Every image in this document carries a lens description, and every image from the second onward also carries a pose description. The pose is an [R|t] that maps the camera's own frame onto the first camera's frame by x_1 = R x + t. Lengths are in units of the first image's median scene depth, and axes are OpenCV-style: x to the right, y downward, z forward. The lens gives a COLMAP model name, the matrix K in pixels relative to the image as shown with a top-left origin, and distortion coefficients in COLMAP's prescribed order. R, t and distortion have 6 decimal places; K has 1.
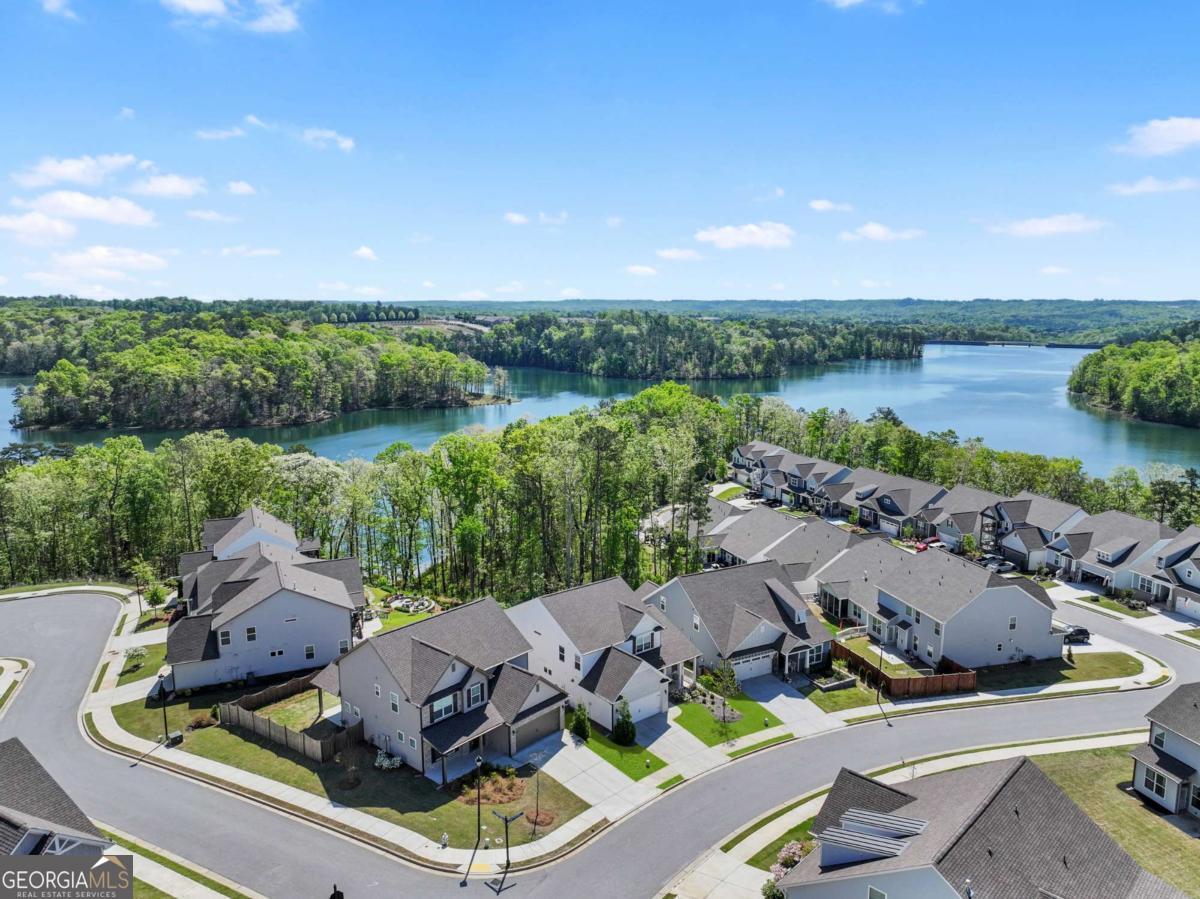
lens RADIAL K [[845.6, 0, 603.1], [0, 845.6, 446.7], [0, 0, 1]] dist [0.003784, 0.012262]
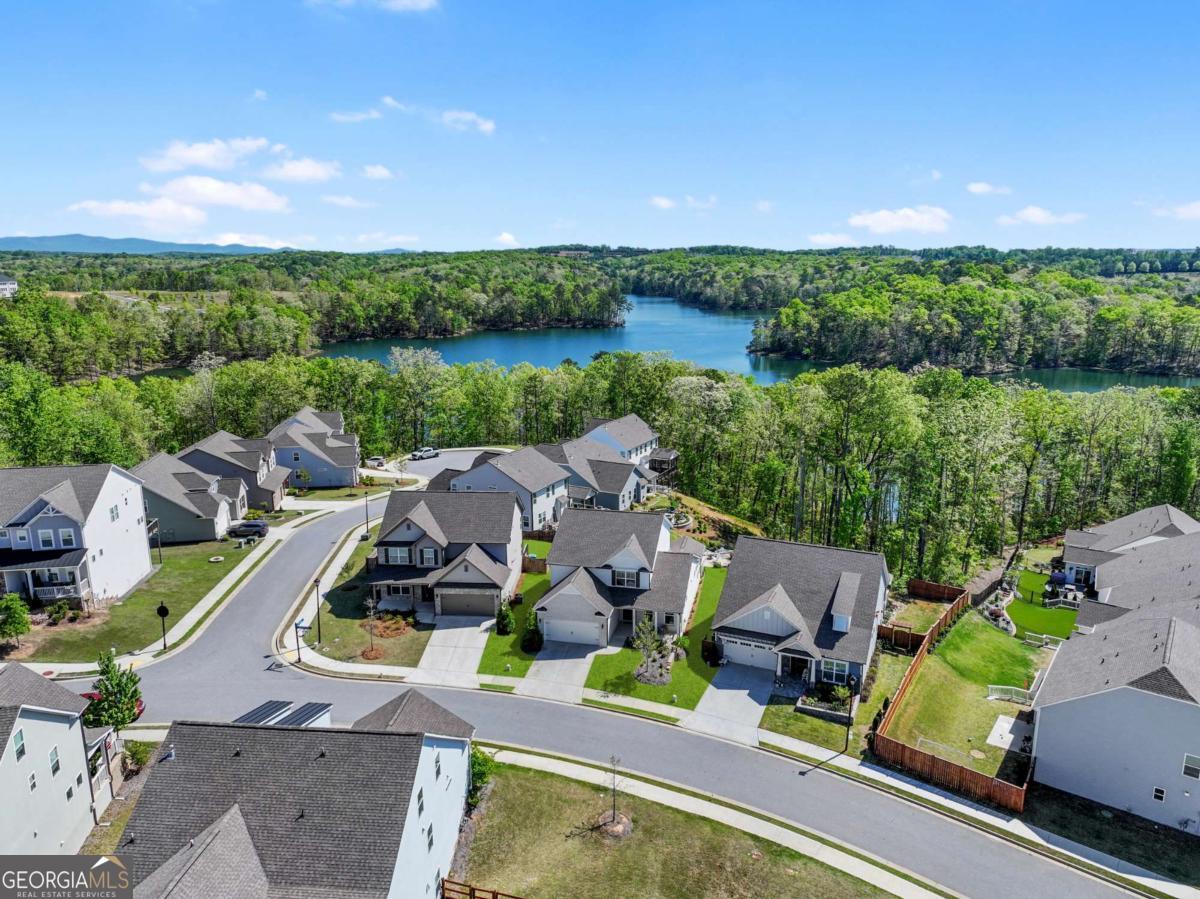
lens RADIAL K [[845.6, 0, 603.1], [0, 845.6, 446.7], [0, 0, 1]] dist [0.003784, 0.012262]
pose [[0.619947, 0.174456, -0.765004, 0.132998], [-0.130880, 0.984302, 0.118403, -0.005077], [0.773651, 0.026720, 0.633048, 0.064091]]
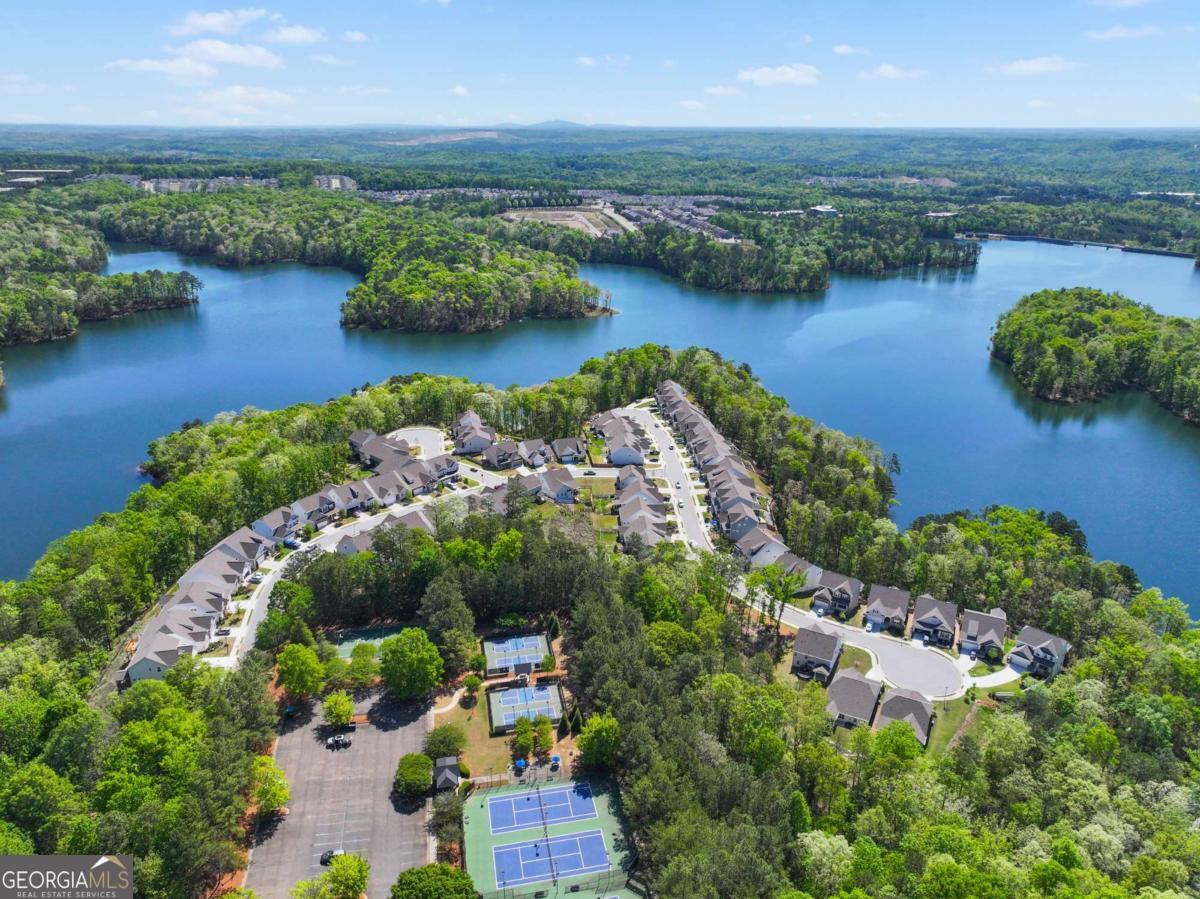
lens RADIAL K [[845.6, 0, 603.1], [0, 845.6, 446.7], [0, 0, 1]] dist [0.003784, 0.012262]
pose [[0.975921, 0.081789, -0.202210, 0.259629], [-0.040567, 0.978923, 0.200162, -0.151475], [0.214319, -0.187140, 0.958669, -0.692253]]
